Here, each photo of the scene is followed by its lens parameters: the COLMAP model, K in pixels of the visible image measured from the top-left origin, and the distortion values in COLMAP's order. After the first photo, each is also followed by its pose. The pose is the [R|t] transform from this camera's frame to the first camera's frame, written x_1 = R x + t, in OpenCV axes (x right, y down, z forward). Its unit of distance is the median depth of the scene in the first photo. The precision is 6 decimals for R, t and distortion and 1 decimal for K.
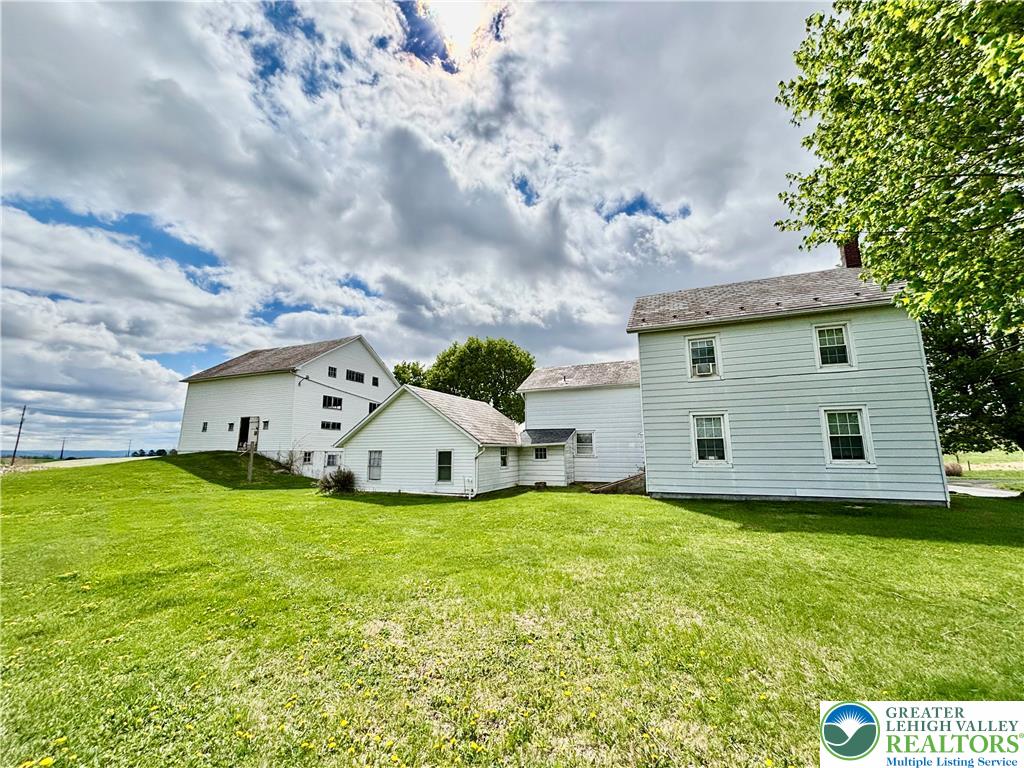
lens RADIAL K [[410.8, 0, 521.0], [0, 410.8, 382.5], [0, 0, 1]] dist [-0.006914, 0.000058]
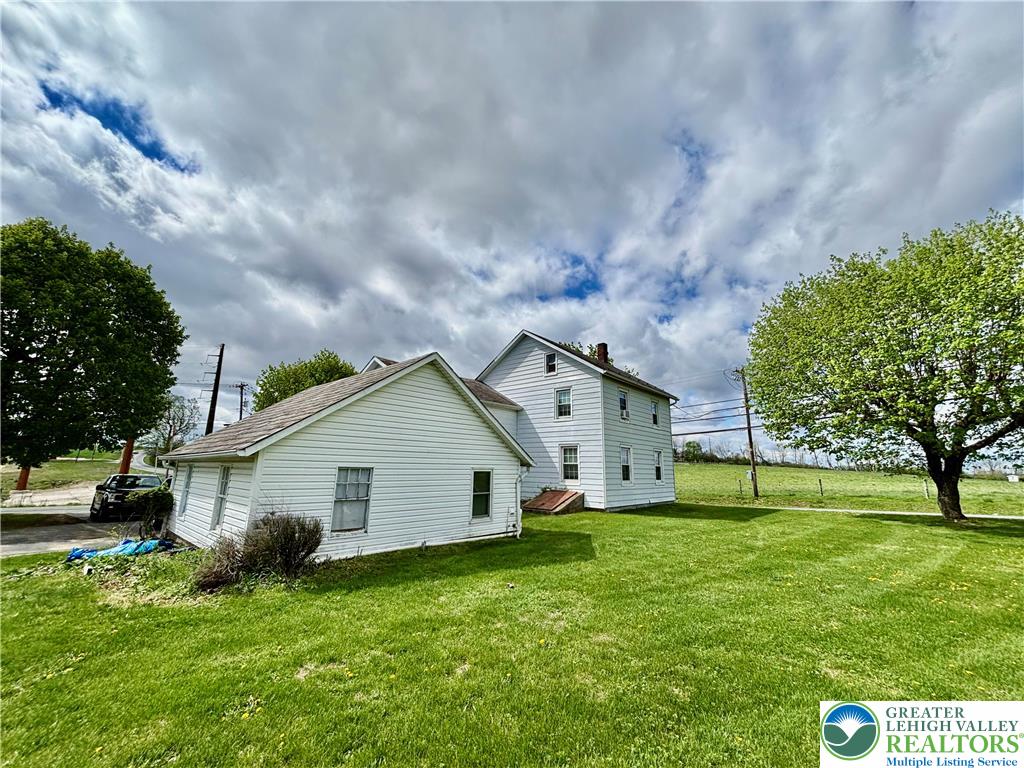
lens RADIAL K [[410.8, 0, 518.6], [0, 410.8, 385.6], [0, 0, 1]] dist [-0.006914, 0.000058]
pose [[0.323258, 0.202514, 0.924388, -0.758421], [-0.175199, 0.972753, -0.151843, 0.115245], [-0.929951, -0.112868, 0.349931, 0.684610]]
